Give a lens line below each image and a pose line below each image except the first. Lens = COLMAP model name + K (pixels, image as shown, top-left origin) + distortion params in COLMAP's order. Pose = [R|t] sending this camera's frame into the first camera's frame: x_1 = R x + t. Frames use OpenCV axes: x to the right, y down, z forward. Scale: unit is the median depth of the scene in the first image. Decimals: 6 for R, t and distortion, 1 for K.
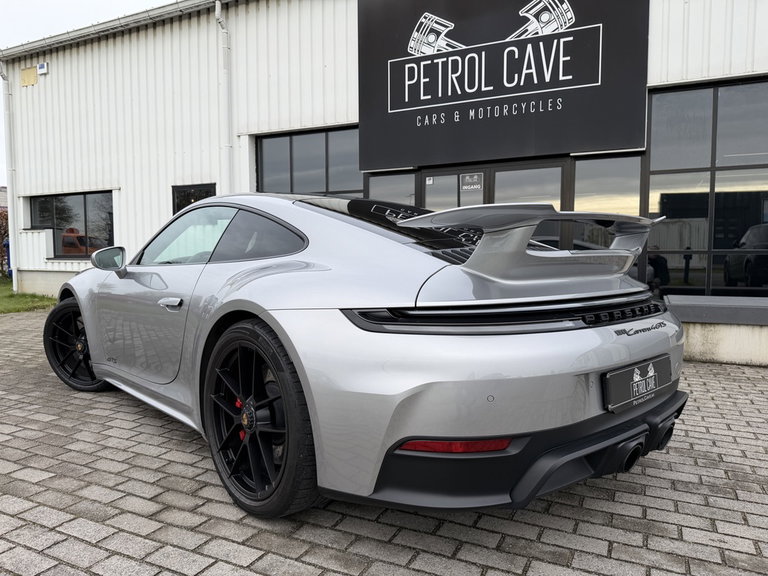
lens RADIAL K [[536.9, 0, 377.1], [0, 536.9, 292.1], [0, 0, 1]] dist [0.025661, -0.033577]
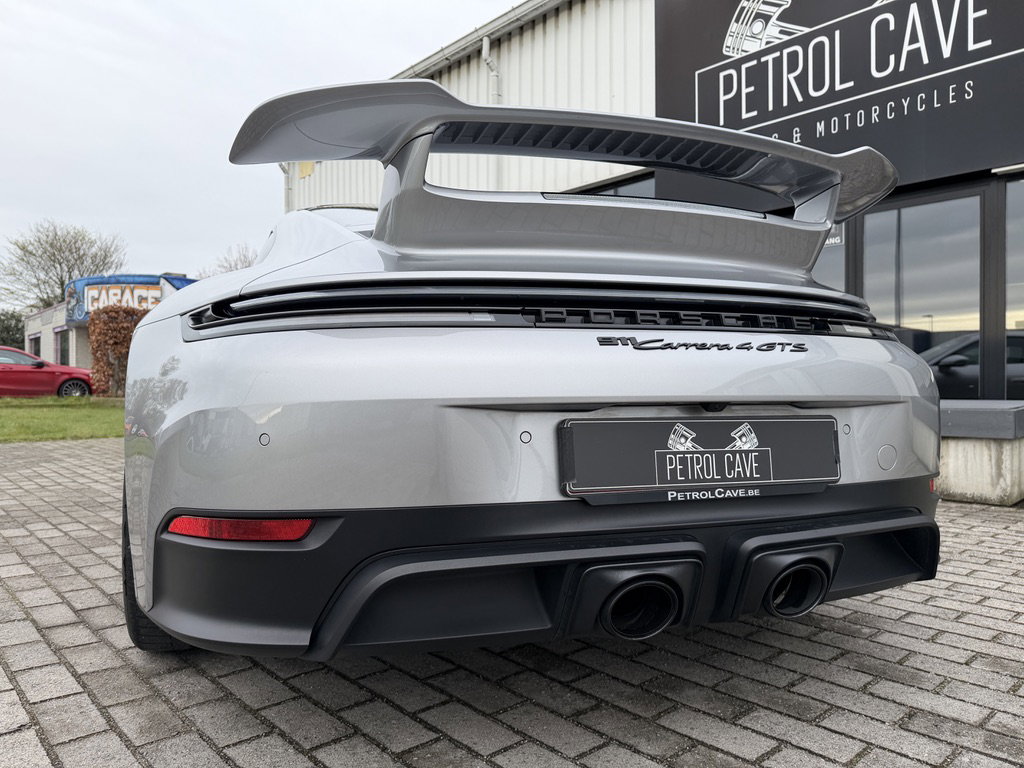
lens RADIAL K [[715.8, 0, 510.1], [0, 715.8, 390.3], [0, 0, 1]] dist [0.025661, -0.033577]
pose [[0.929107, 0.003829, -0.369792, 0.154859], [-0.027814, 0.997838, -0.059552, 0.041323], [0.368764, 0.065616, 0.927204, 0.095074]]
